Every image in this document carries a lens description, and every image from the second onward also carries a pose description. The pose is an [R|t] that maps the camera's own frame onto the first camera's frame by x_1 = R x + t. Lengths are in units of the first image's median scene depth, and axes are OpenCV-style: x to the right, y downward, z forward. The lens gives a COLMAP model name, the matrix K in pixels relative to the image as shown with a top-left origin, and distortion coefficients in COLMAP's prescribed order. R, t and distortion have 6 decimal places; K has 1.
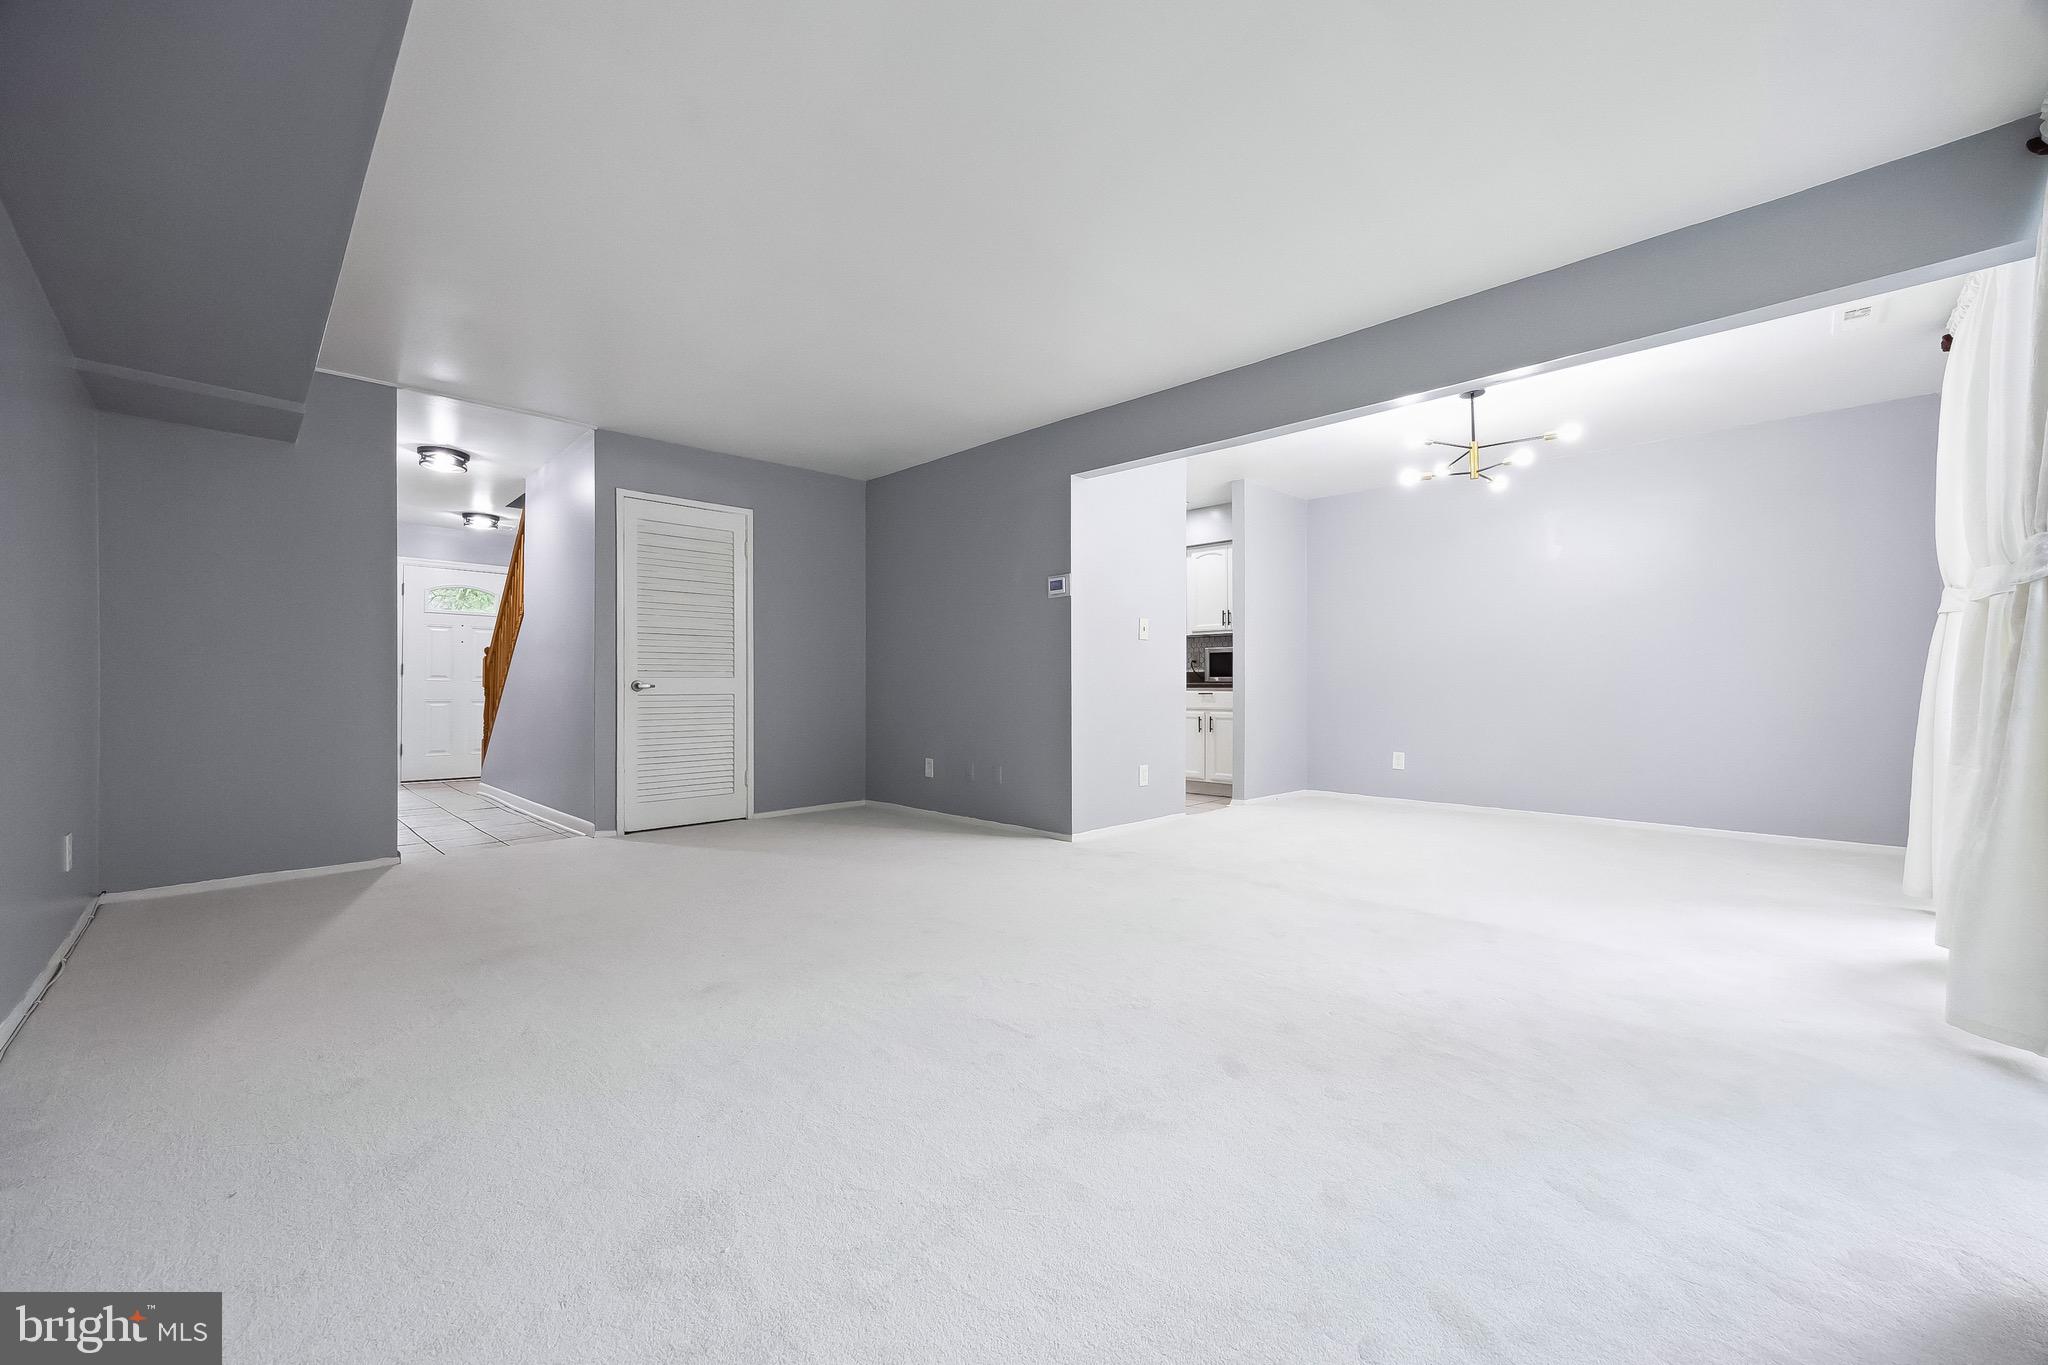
lens RADIAL K [[797.6, 0, 1018.5], [0, 797.6, 680.7], [0, 0, 1]] dist [-0.003213, -0.000715]
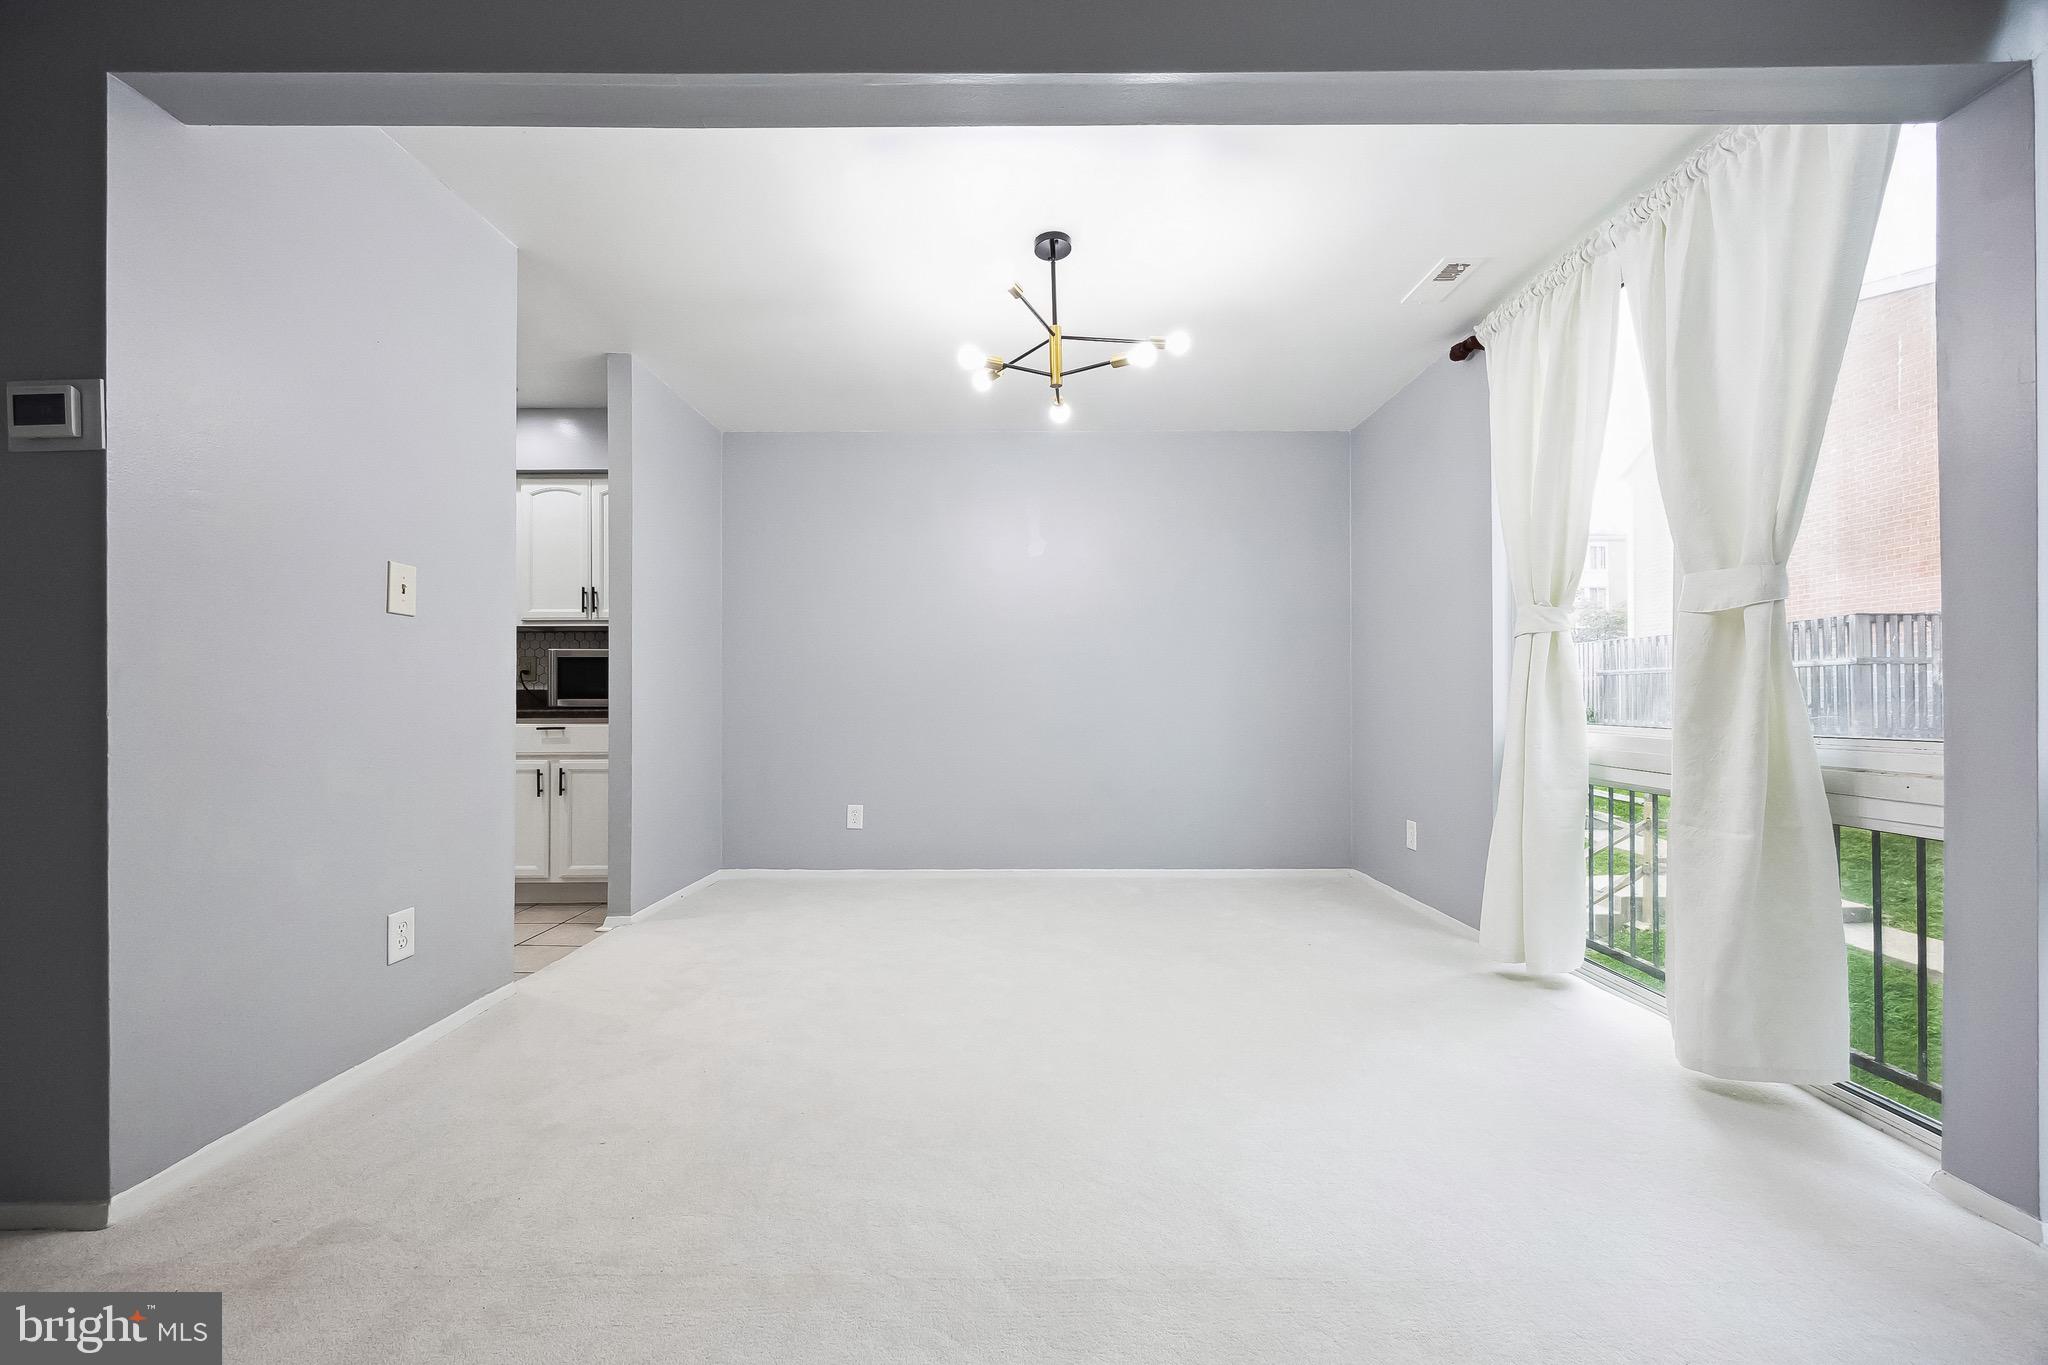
lens RADIAL K [[797.6, 0, 1019.2], [0, 797.6, 687.0], [0, 0, 1]] dist [-0.003213, -0.000715]
pose [[0.709049, 0.007749, 0.705117, 0.070645], [0.000488, 0.999934, -0.011480, -0.006717], [-0.705159, 0.008484, 0.708999, 0.365300]]
